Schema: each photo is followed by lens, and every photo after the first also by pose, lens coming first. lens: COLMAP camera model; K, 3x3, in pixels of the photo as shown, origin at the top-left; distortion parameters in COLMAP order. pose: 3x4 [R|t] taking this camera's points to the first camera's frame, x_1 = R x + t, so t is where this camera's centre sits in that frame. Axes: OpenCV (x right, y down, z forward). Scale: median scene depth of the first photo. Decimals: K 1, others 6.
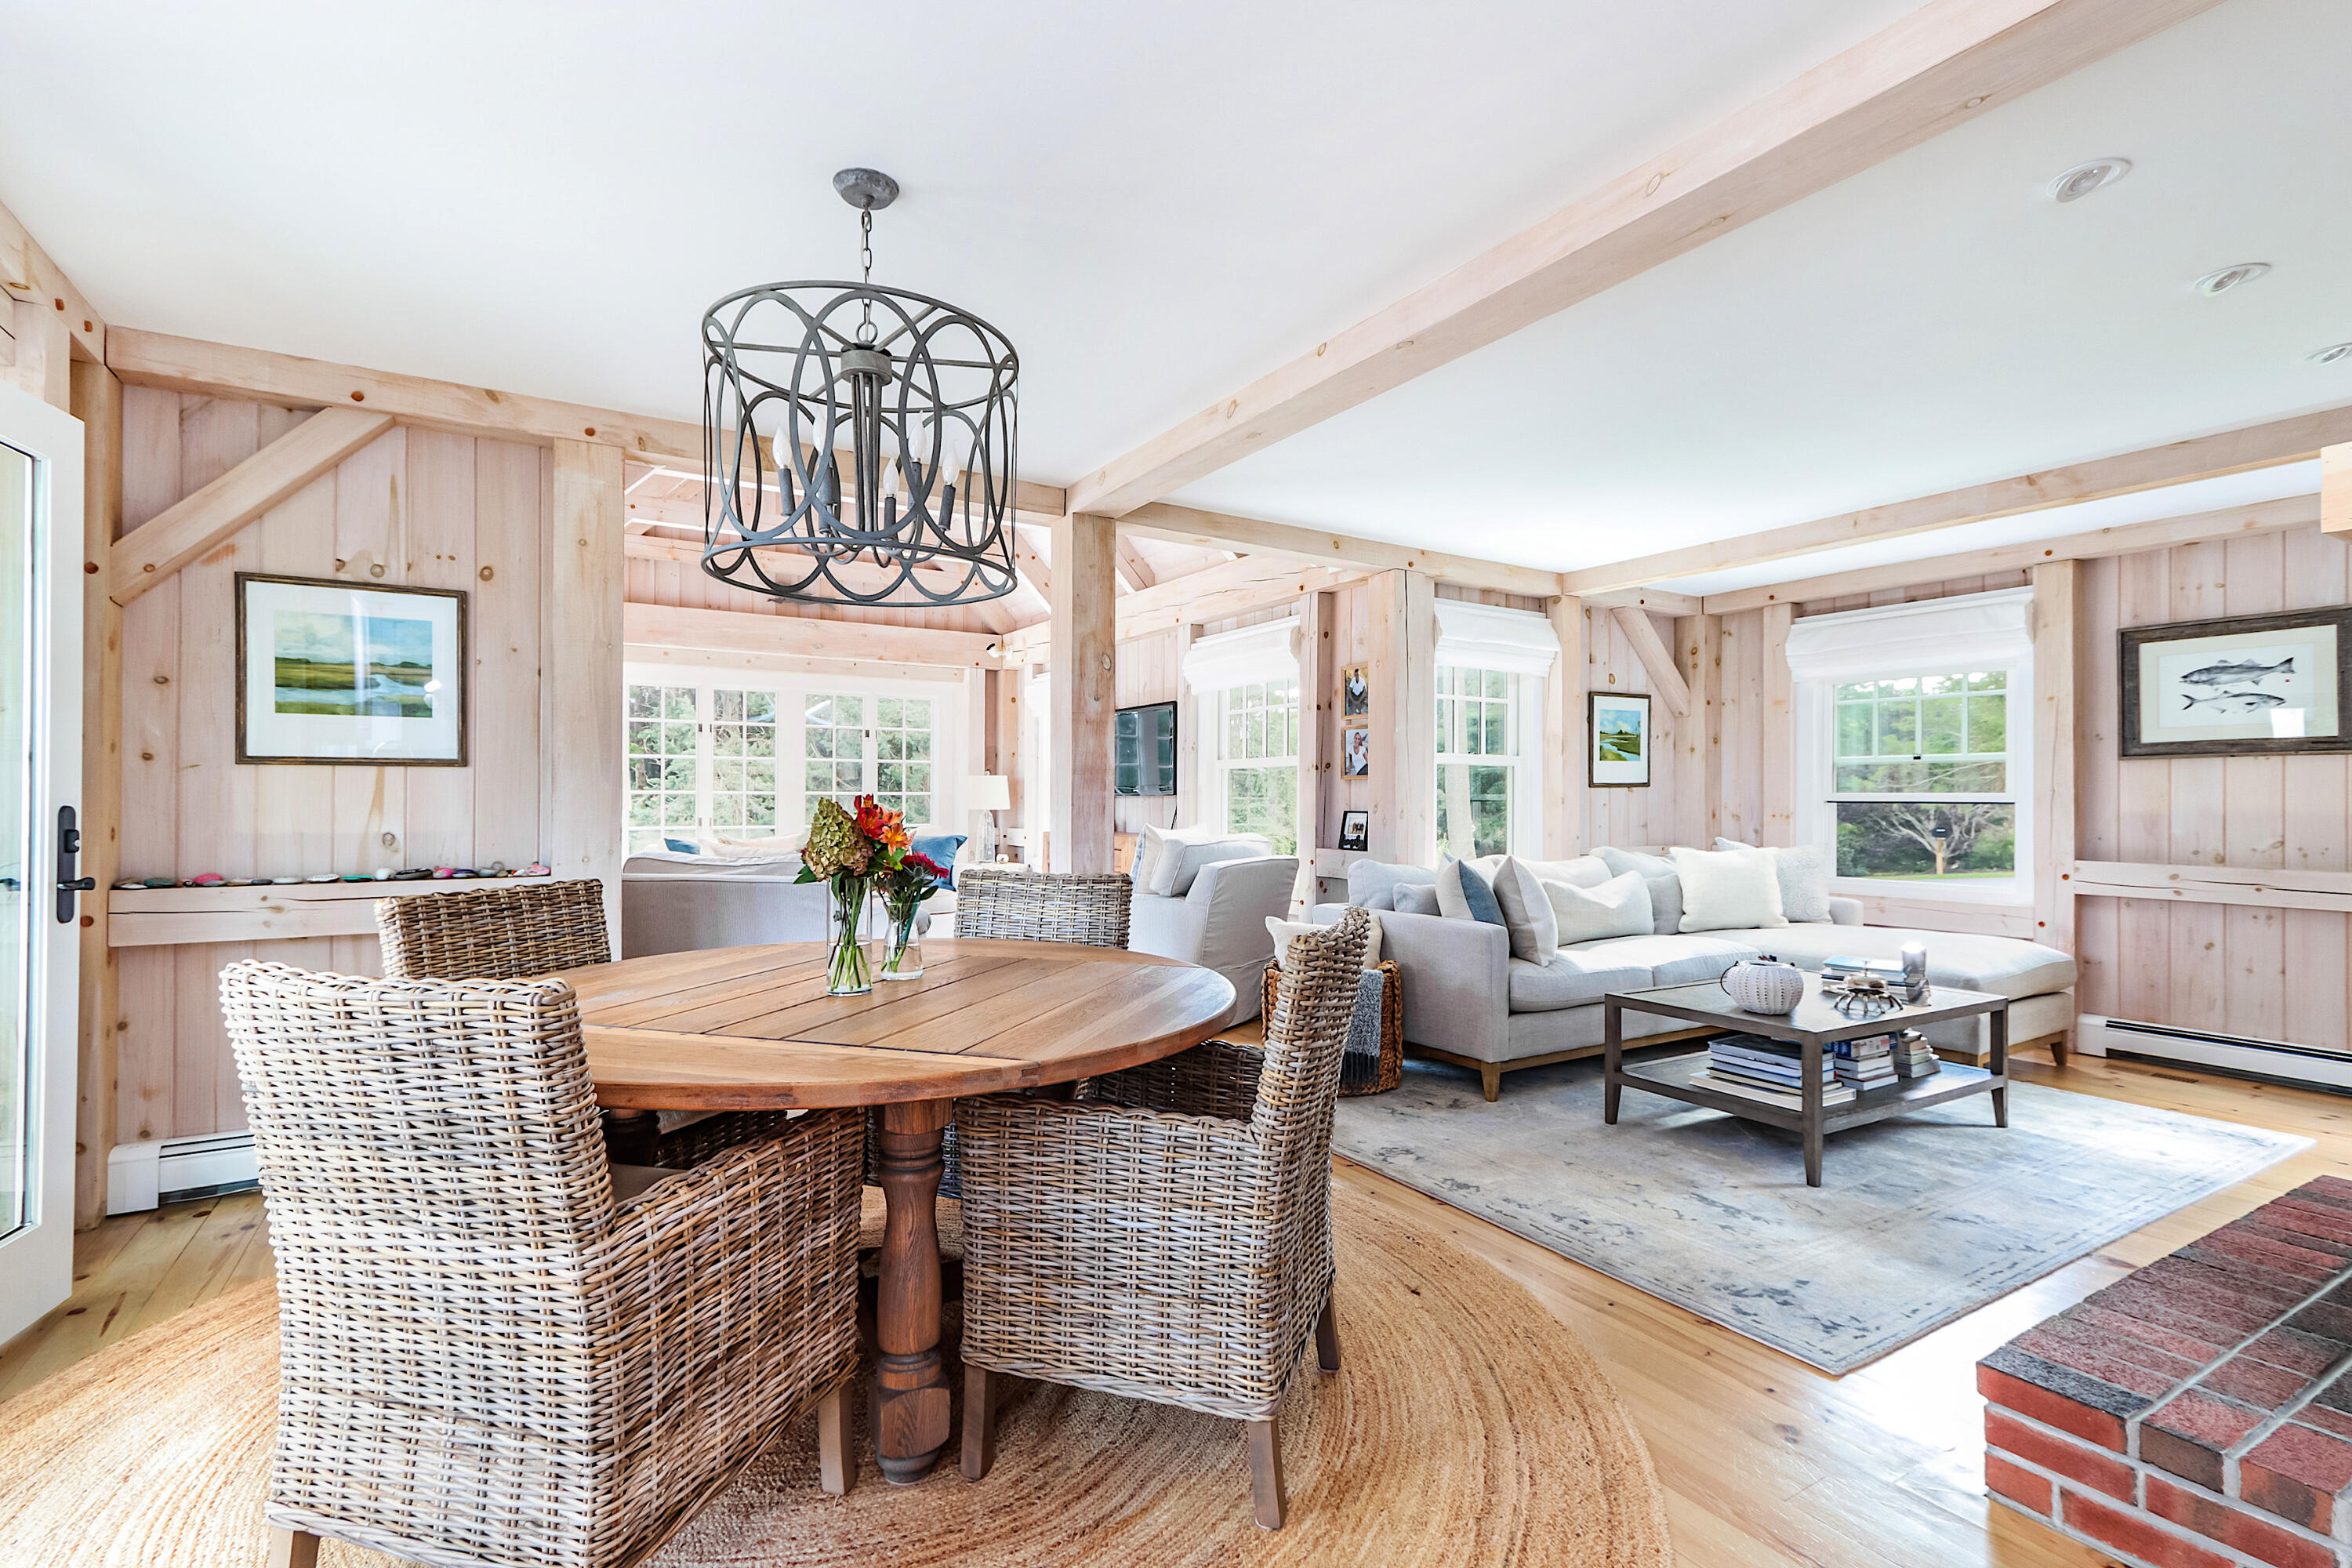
lens RADIAL K [[1084.0, 0, 1167.8], [0, 1084.0, 801.0], [0, 0, 1]] dist [0.014817, -0.001864]
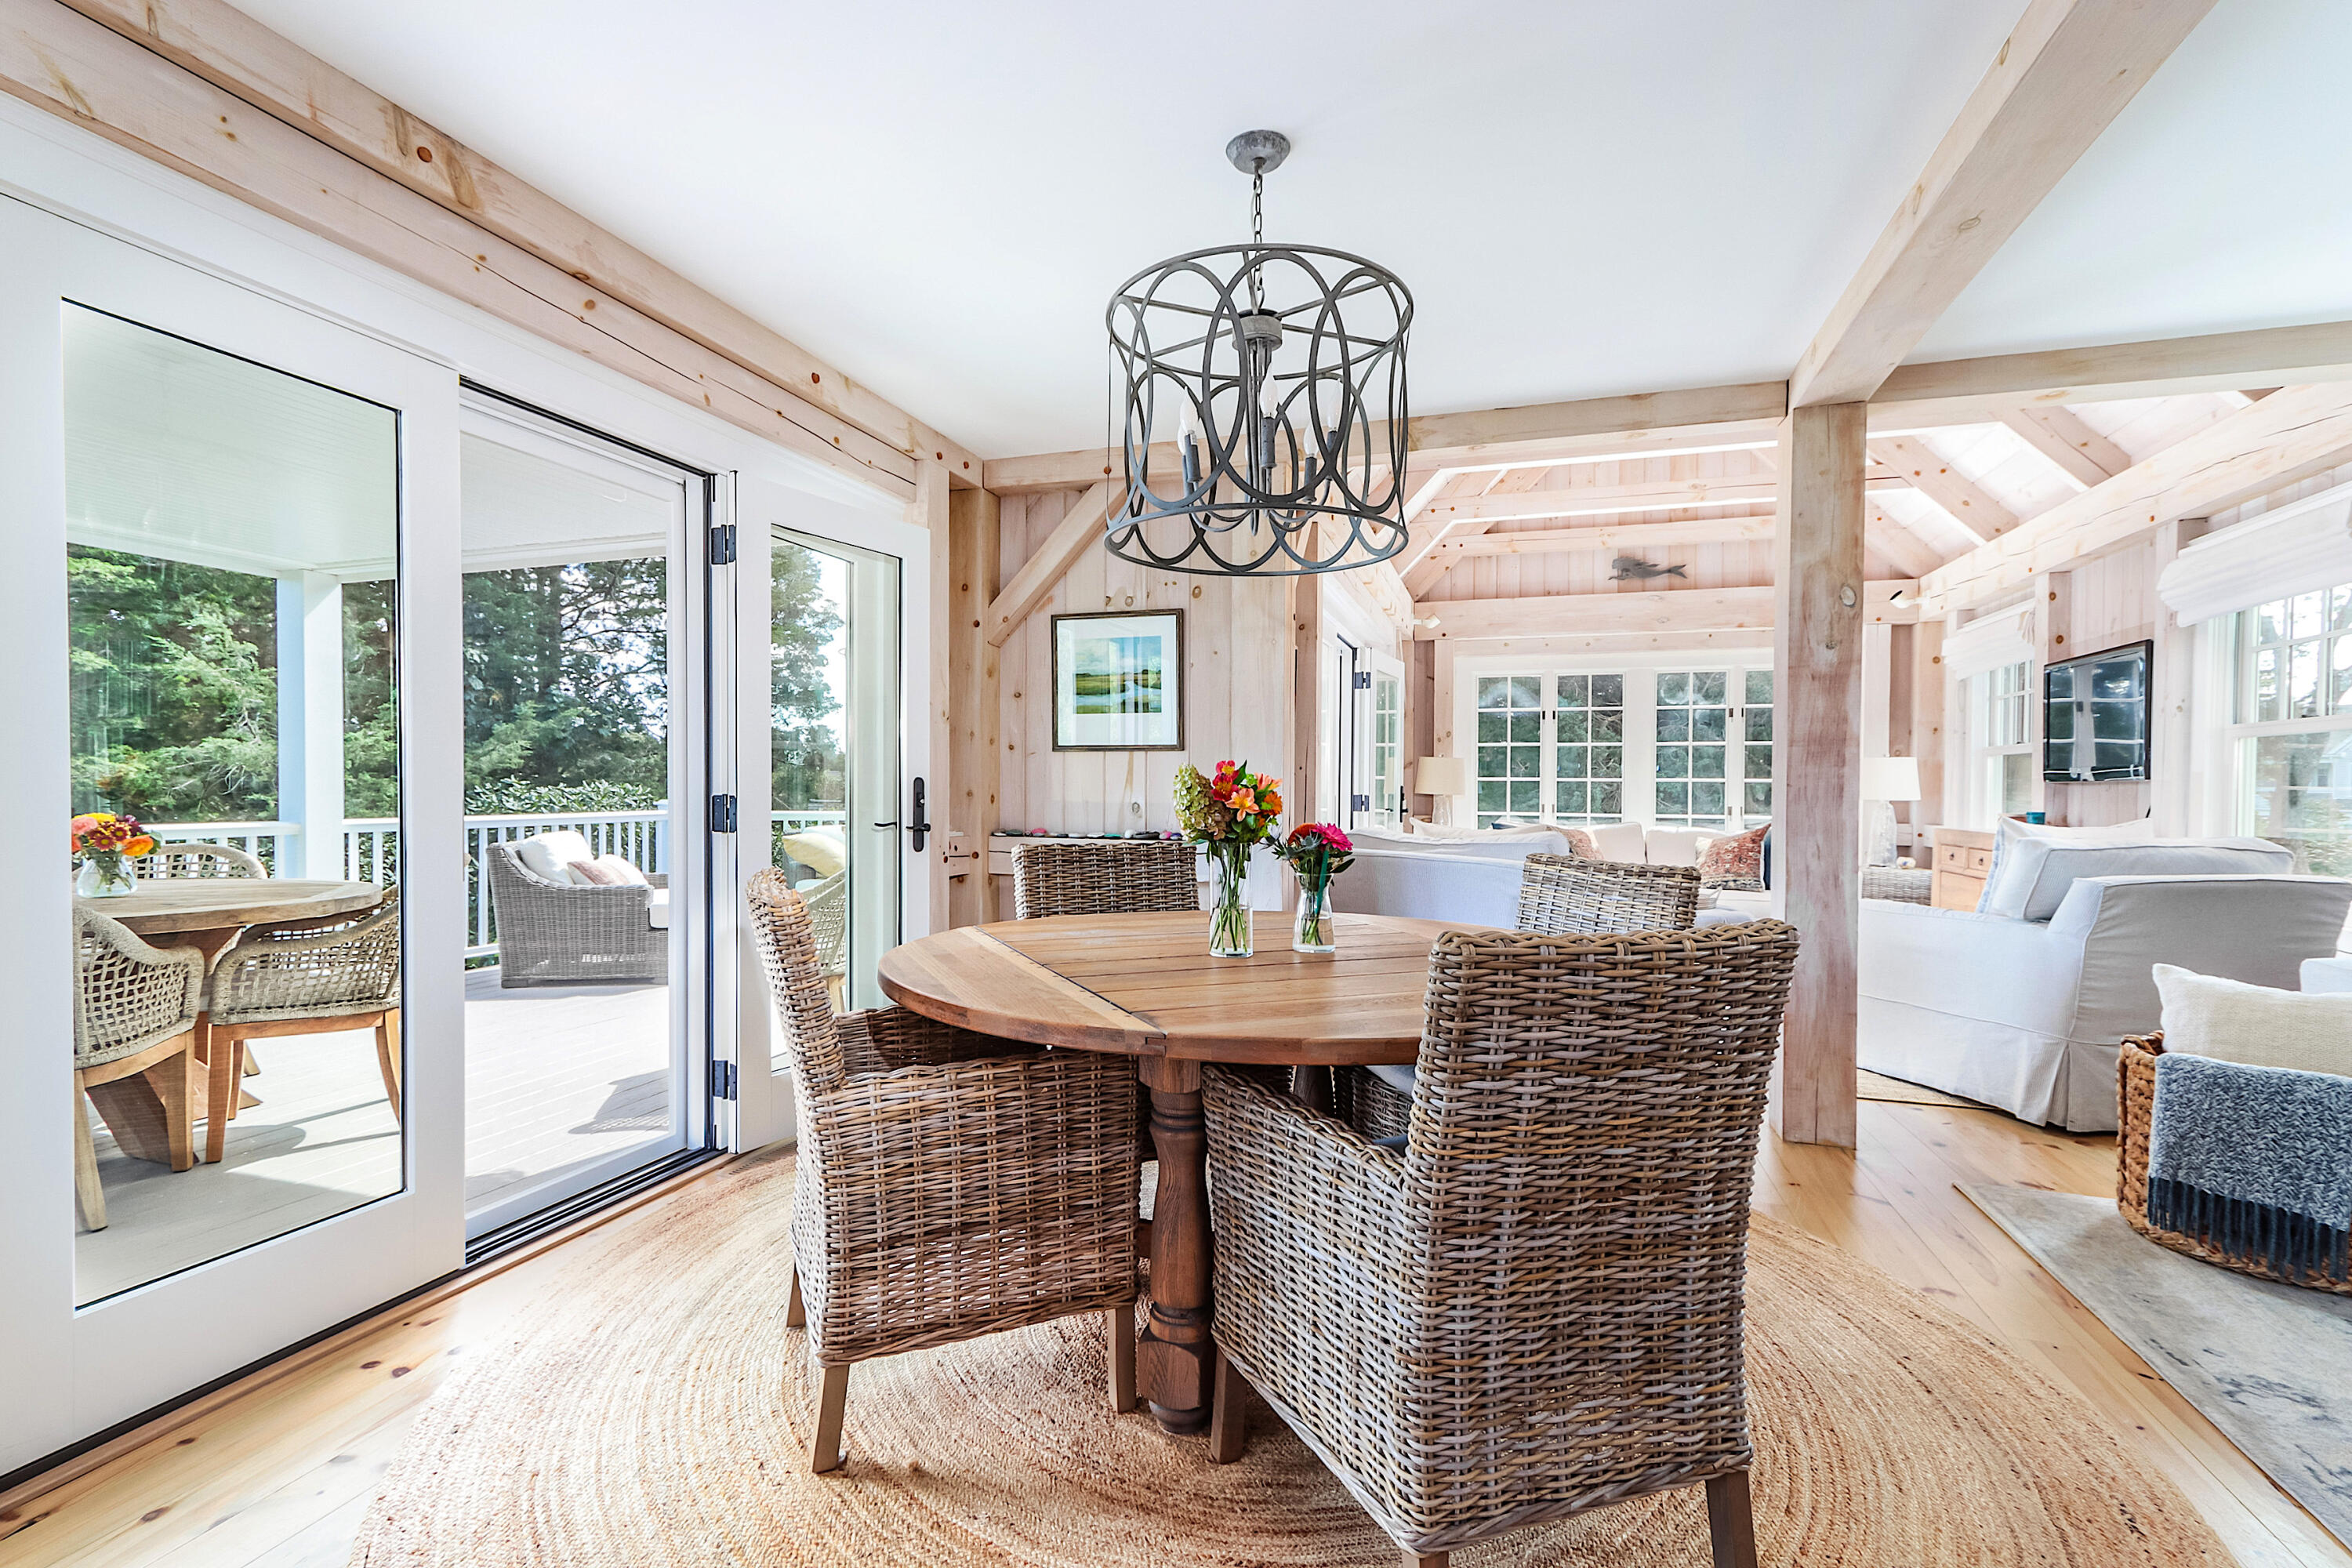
lens RADIAL K [[1084.0, 0, 1138.0], [0, 1084.0, 807.0], [0, 0, 1]] dist [0.014817, -0.001864]
pose [[0.638909, 0.017718, -0.769078, 0.295873], [-0.009080, 0.999839, 0.015491, 0.015087], [0.769229, -0.002914, 0.638967, 0.190398]]
